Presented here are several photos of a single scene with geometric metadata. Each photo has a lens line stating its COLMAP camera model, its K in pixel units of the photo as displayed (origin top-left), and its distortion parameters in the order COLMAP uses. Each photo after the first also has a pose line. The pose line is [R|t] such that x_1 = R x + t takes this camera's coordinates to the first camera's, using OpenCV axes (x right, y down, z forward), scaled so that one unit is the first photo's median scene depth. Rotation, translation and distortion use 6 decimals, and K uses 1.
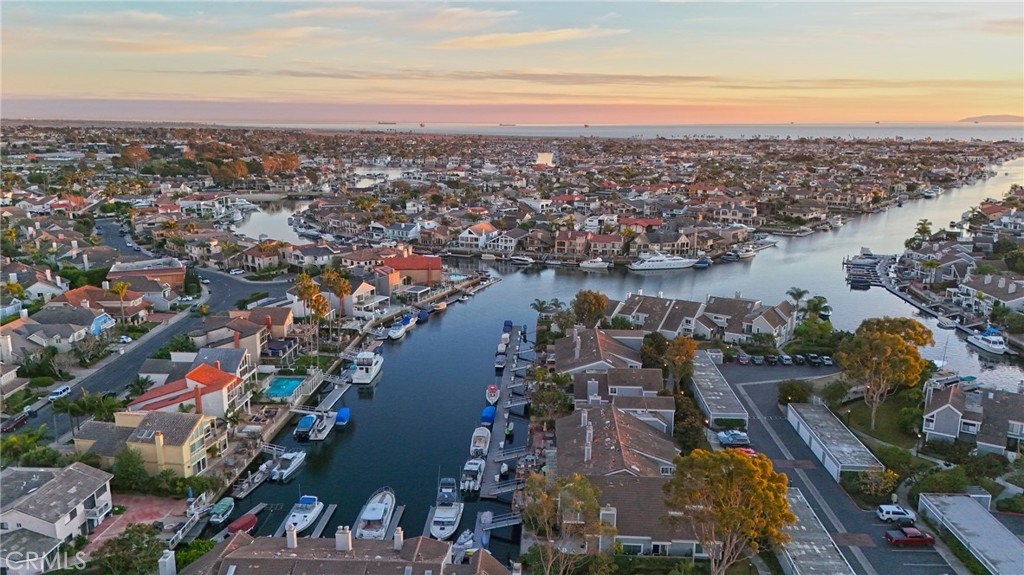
lens RADIAL K [[747.4, 0, 512.0], [0, 747.4, 287.5], [0, 0, 1]] dist [0.087914, -0.088784]
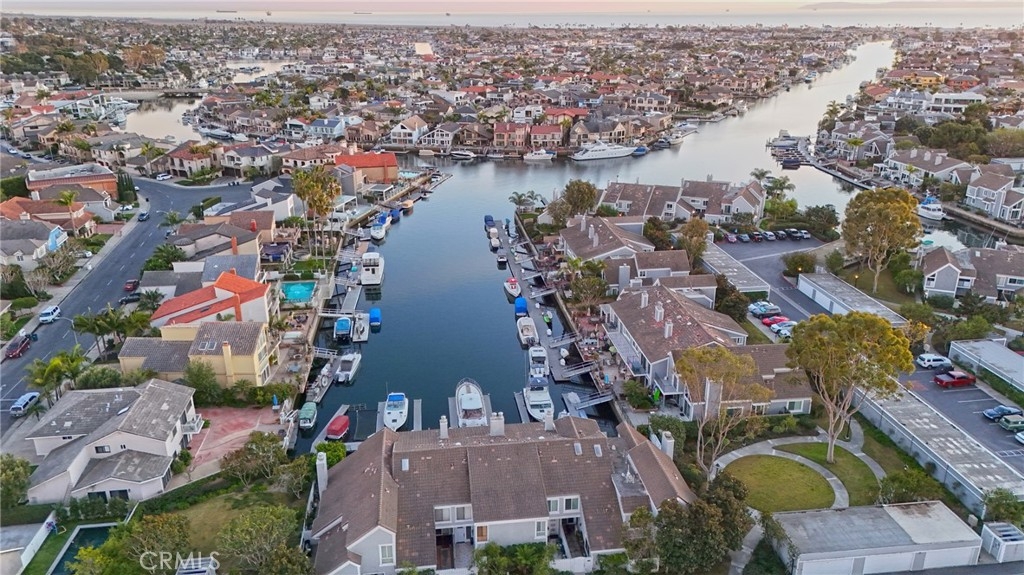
lens RADIAL K [[747.4, 0, 512.0], [0, 747.4, 287.5], [0, 0, 1]] dist [0.087914, -0.088784]
pose [[0.983699, -0.066263, 0.167170, -0.146575], [0.043207, 0.989493, 0.137972, 0.004208], [-0.174556, -0.128500, 0.976226, 0.013847]]
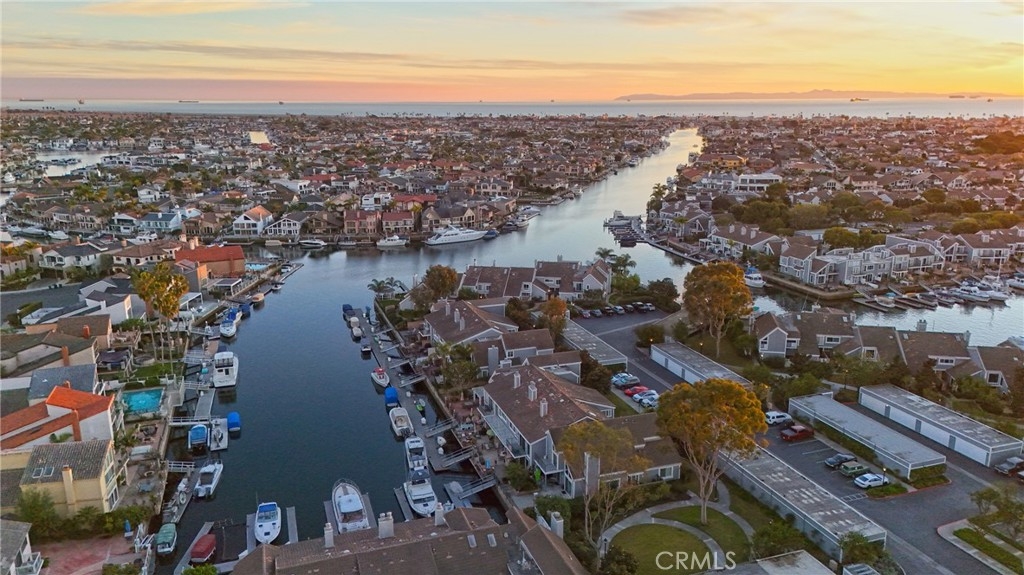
lens RADIAL K [[747.4, 0, 512.0], [0, 747.4, 287.5], [0, 0, 1]] dist [0.087914, -0.088784]
pose [[0.924890, -0.097291, 0.367576, -0.163714], [0.086986, 0.995213, 0.044542, -0.002059], [-0.370150, -0.009223, 0.928926, 0.012957]]
